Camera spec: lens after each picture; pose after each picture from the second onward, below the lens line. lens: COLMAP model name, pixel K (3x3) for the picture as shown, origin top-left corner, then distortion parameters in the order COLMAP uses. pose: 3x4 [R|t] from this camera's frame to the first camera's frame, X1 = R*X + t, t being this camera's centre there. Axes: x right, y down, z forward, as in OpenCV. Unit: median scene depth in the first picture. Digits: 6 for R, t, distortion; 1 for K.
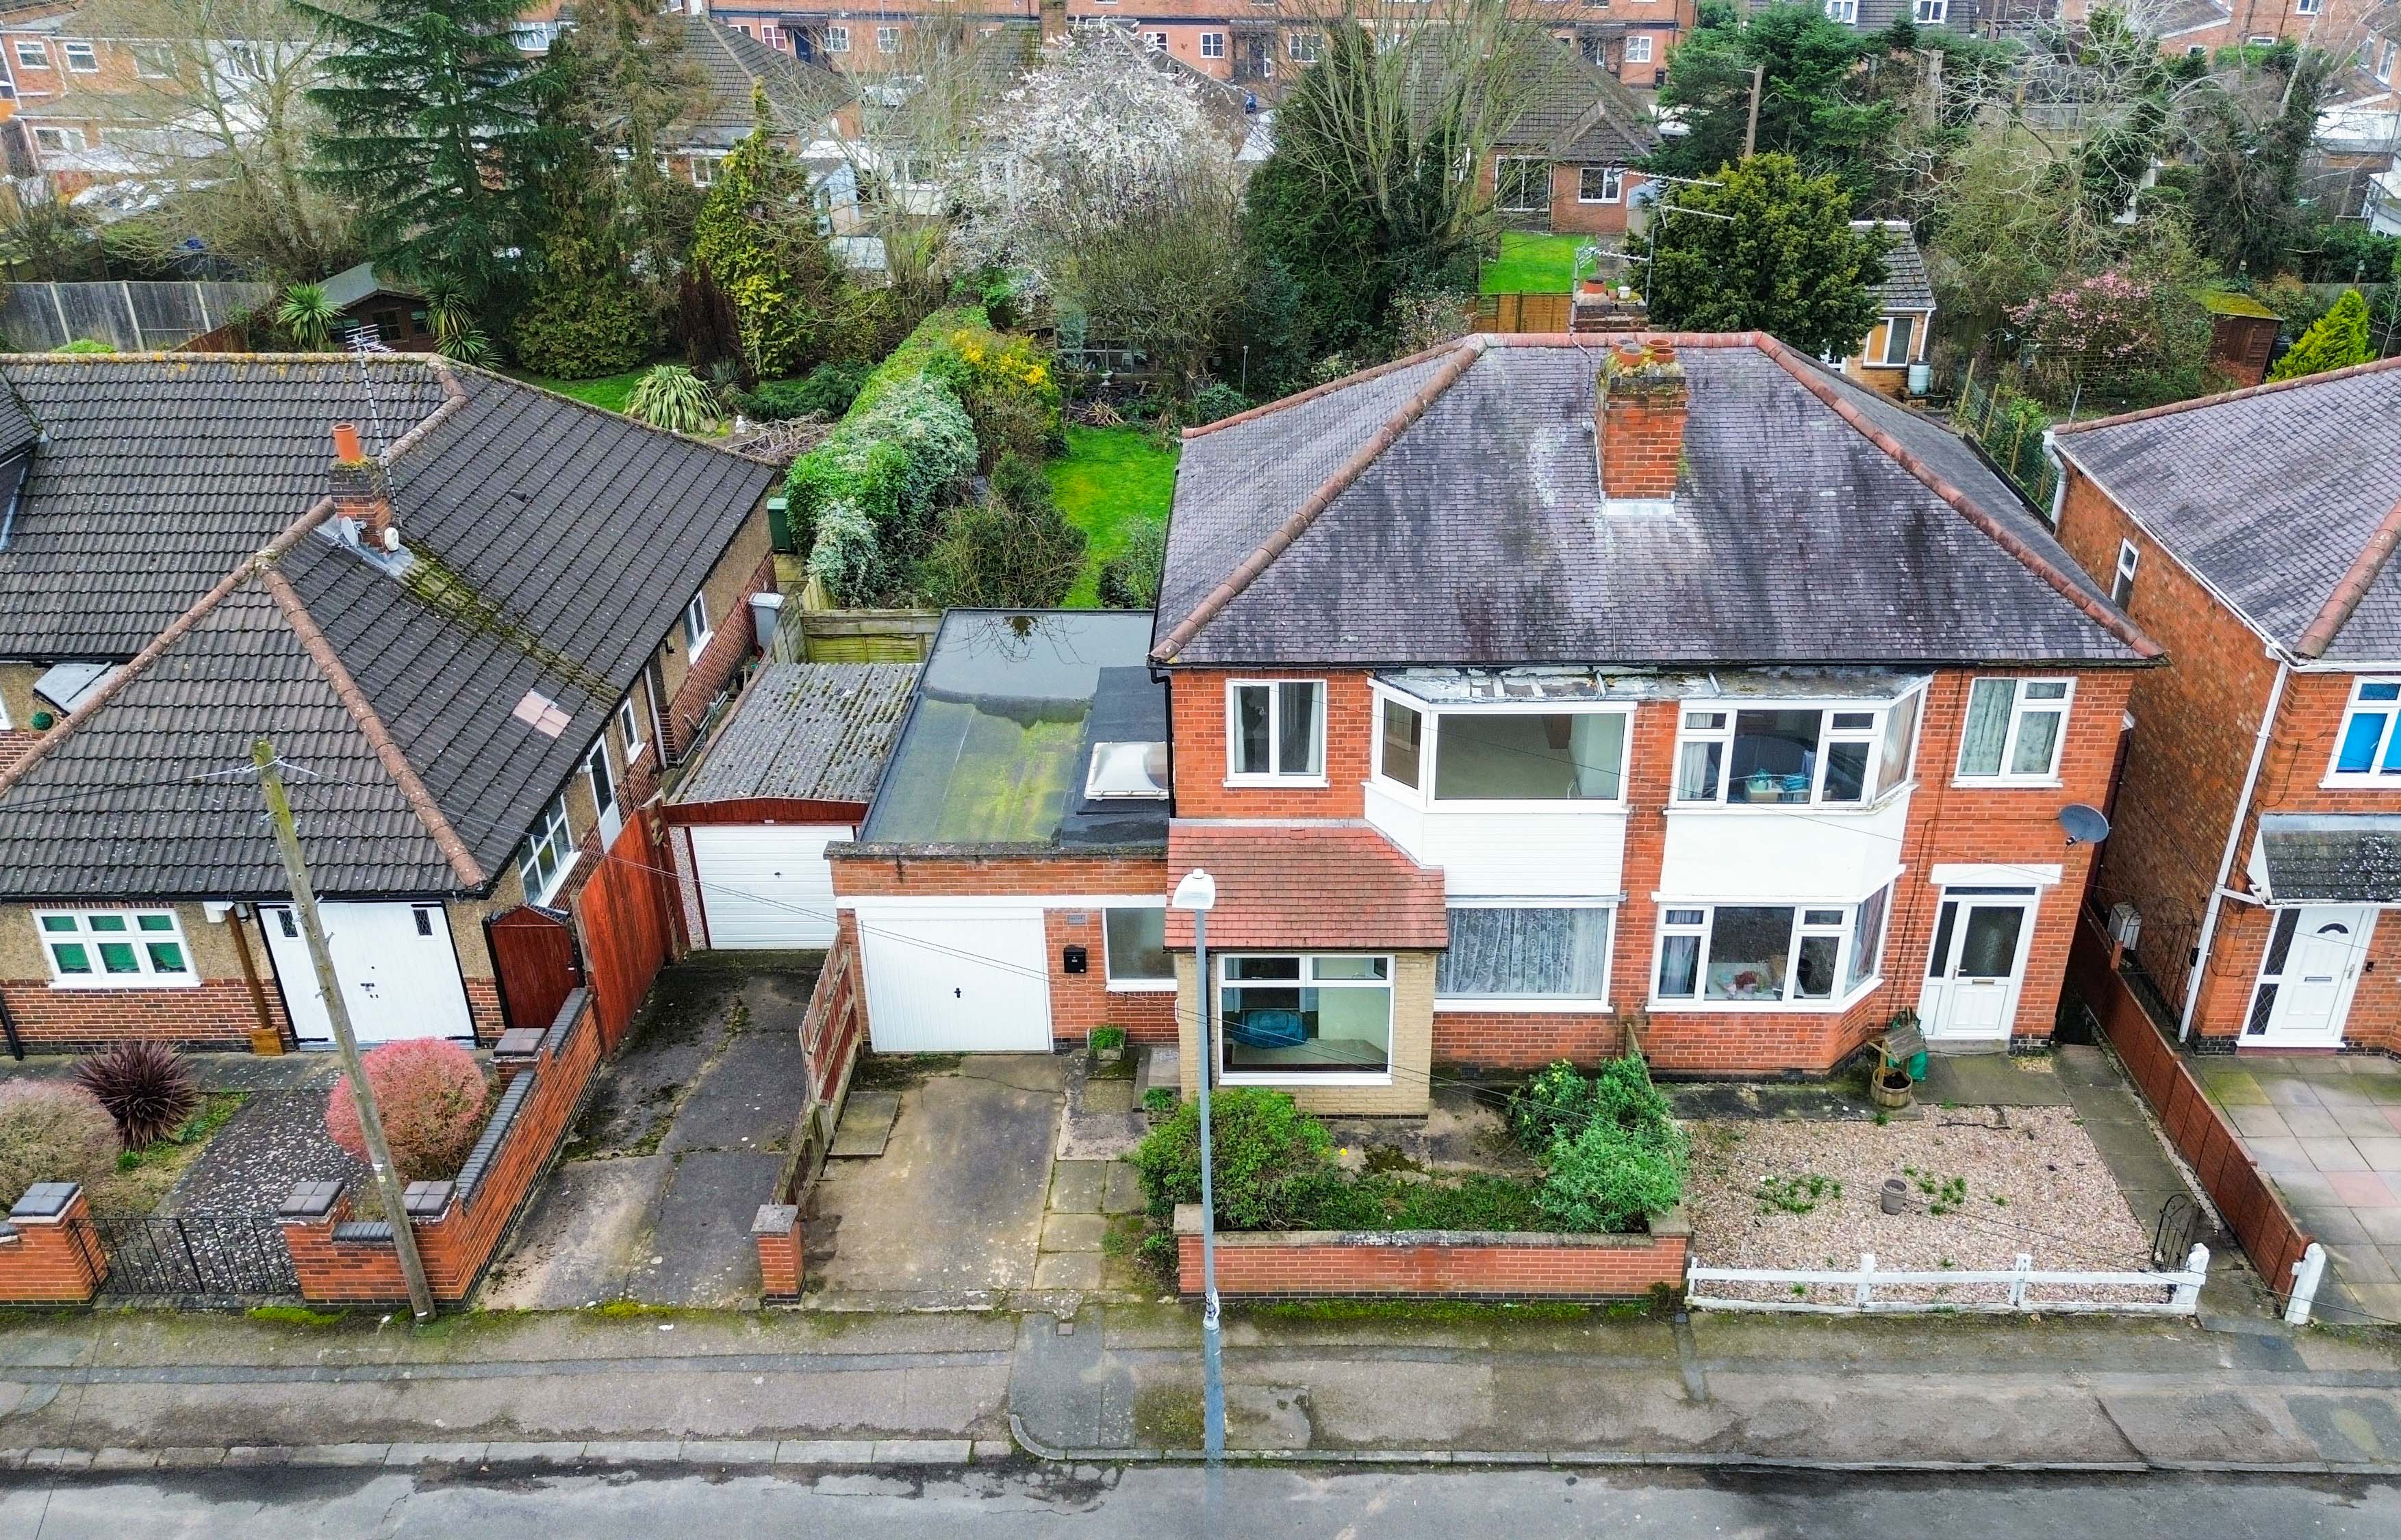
lens RADIAL K [[1894.9, 0, 1272.4], [0, 1894.9, 861.5], [0, 0, 1]] dist [0.070214, -0.111503]
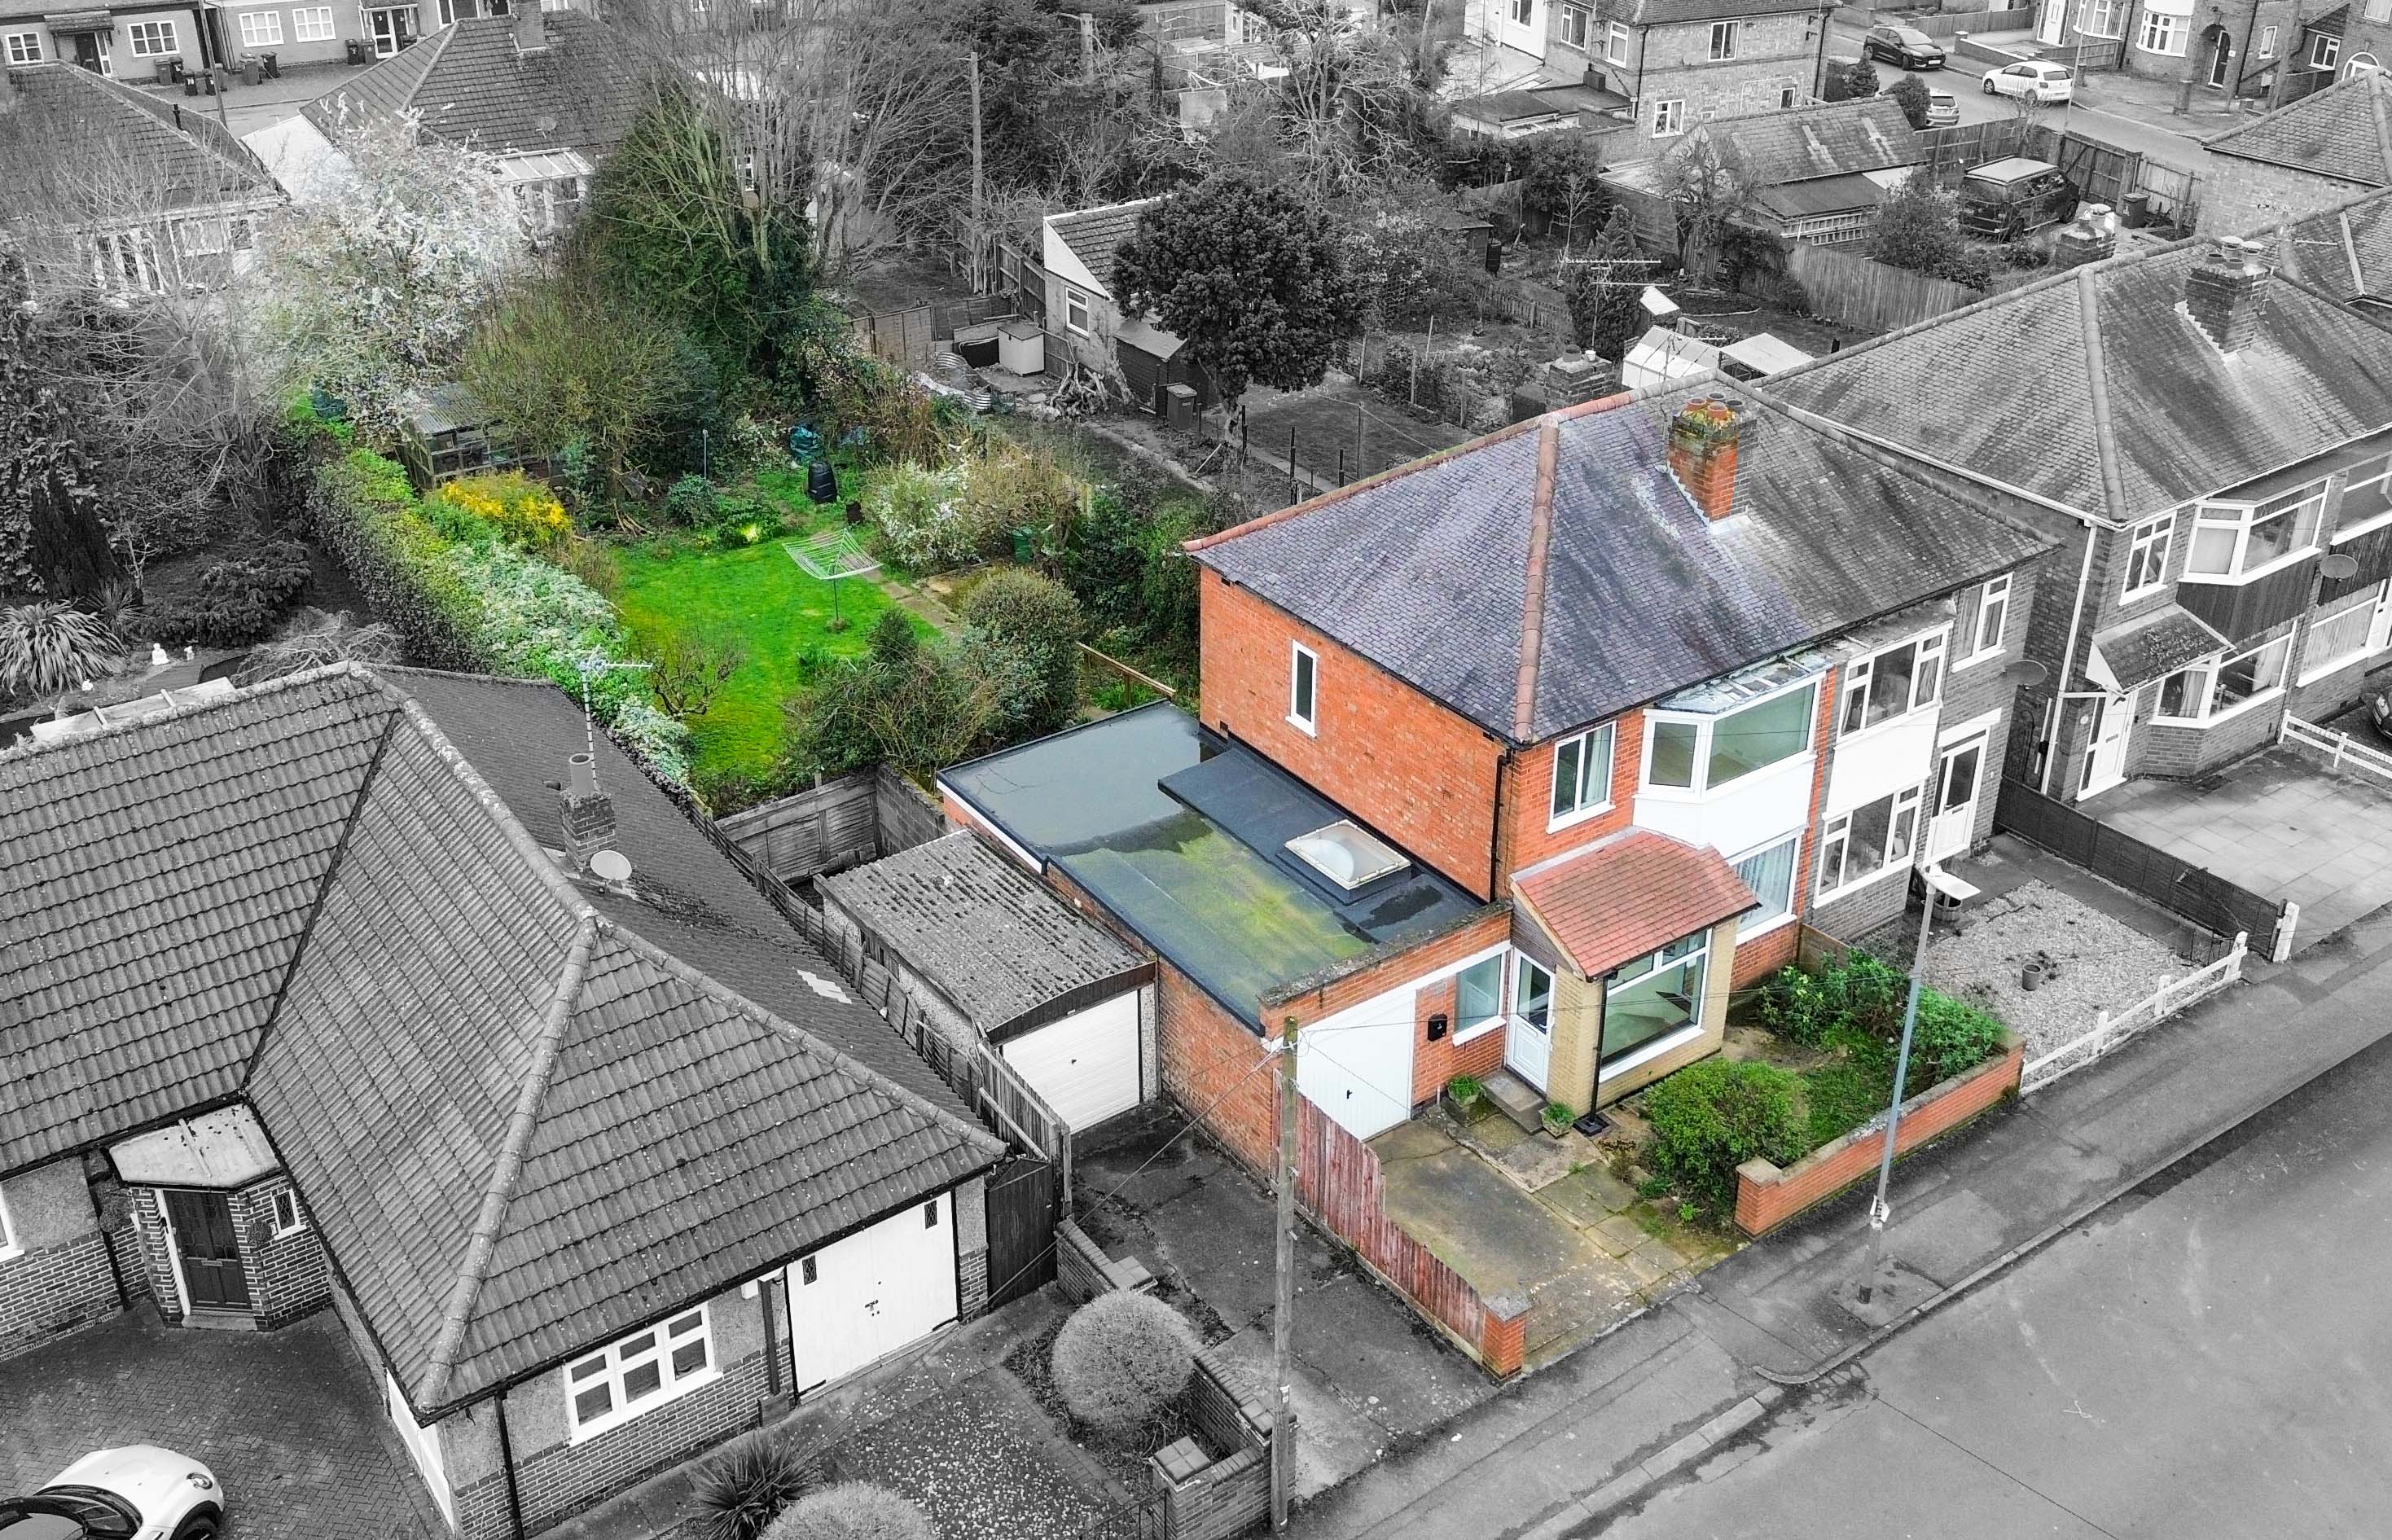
lens RADIAL K [[2251.6, 0, 1163.2], [0, 2251.6, 763.2], [0, 0, 1]] dist [0.004714, 0.007560]
pose [[0.820978, -0.280472, 0.497324, -0.891329], [0.297689, 0.953538, 0.046336, -0.215141], [-0.487213, 0.110007, 0.866327, -0.082449]]
